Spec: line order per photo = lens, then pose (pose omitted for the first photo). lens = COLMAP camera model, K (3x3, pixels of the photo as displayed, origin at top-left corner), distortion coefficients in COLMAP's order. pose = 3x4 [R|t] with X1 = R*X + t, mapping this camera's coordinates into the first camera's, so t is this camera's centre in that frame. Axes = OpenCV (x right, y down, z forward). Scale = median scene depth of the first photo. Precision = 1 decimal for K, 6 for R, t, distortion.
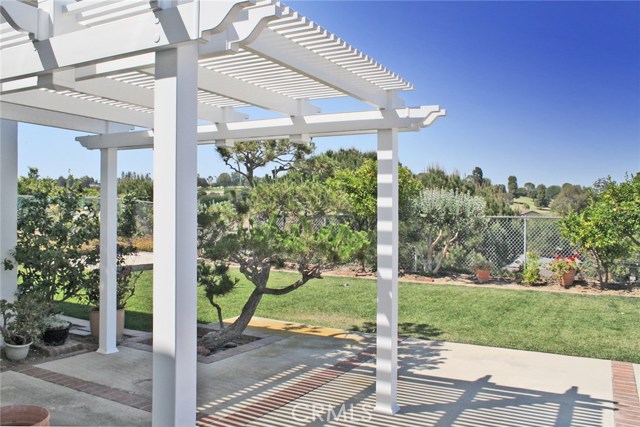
lens RADIAL K [[537.9, 0, 331.8], [0, 537.9, 199.7], [0, 0, 1]] dist [-0.174217, 0.148086]
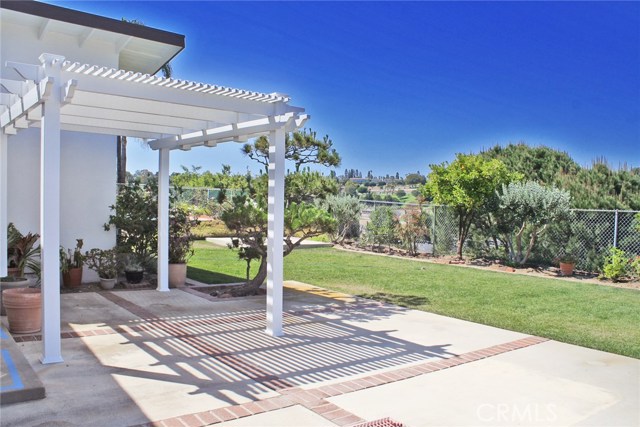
lens RADIAL K [[537.9, 0, 318.2], [0, 537.9, 211.2], [0, 0, 1]] dist [-0.174217, 0.148086]
pose [[0.919448, 0.024359, -0.392455, 0.542326], [-0.012429, 0.999381, 0.032911, 0.019132], [0.393014, -0.025382, 0.919182, -0.177363]]
